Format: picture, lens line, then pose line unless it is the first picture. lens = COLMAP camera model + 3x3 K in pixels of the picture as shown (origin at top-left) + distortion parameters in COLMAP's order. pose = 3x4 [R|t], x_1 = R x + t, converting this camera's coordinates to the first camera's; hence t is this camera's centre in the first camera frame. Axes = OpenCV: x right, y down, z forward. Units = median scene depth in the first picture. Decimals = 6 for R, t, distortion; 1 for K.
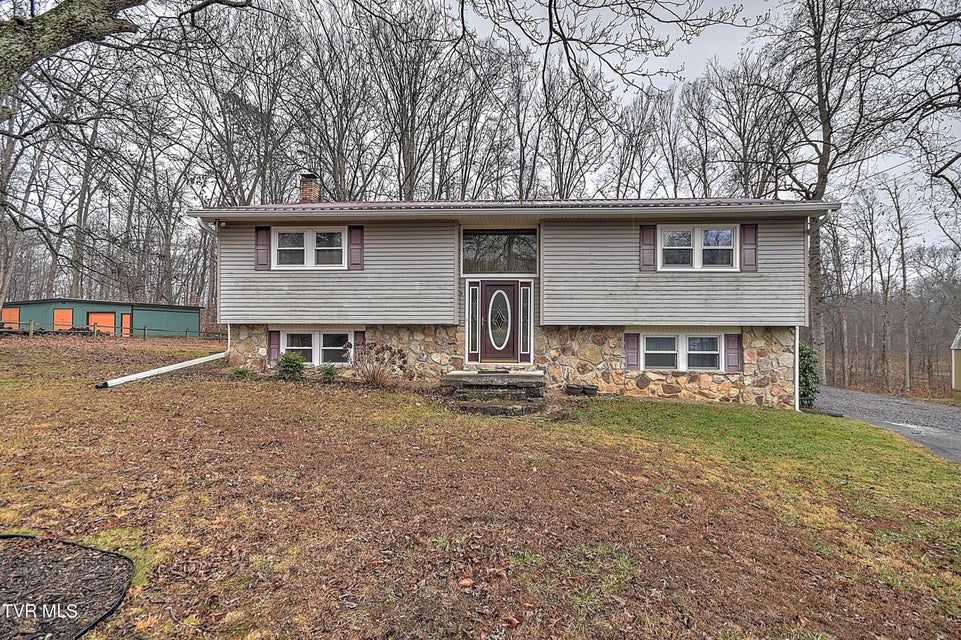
lens RADIAL K [[401.4, 0, 480.5], [0, 401.4, 320.0], [0, 0, 1]] dist [0.025709, -0.015108]
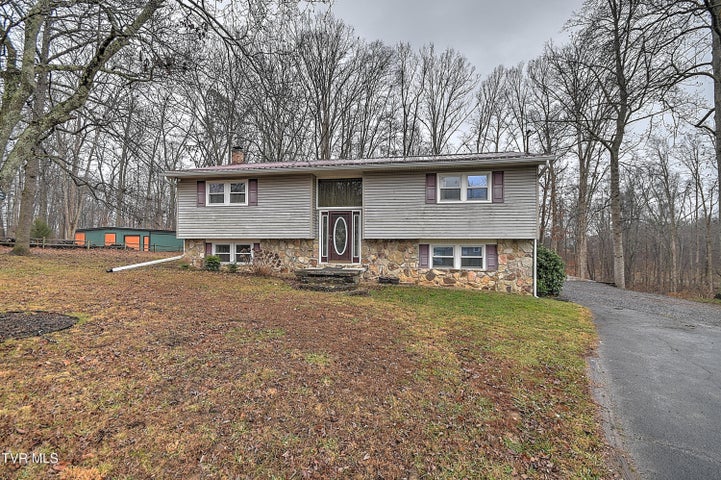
lens RADIAL K [[301.2, 0, 360.5], [0, 301.2, 240.0], [0, 0, 1]] dist [0.025709, -0.015108]
pose [[0.991875, -0.001197, -0.127208, 0.283026], [0.000171, 0.999967, -0.008078, 0.026118], [0.127214, 0.007990, 0.991843, -0.169271]]
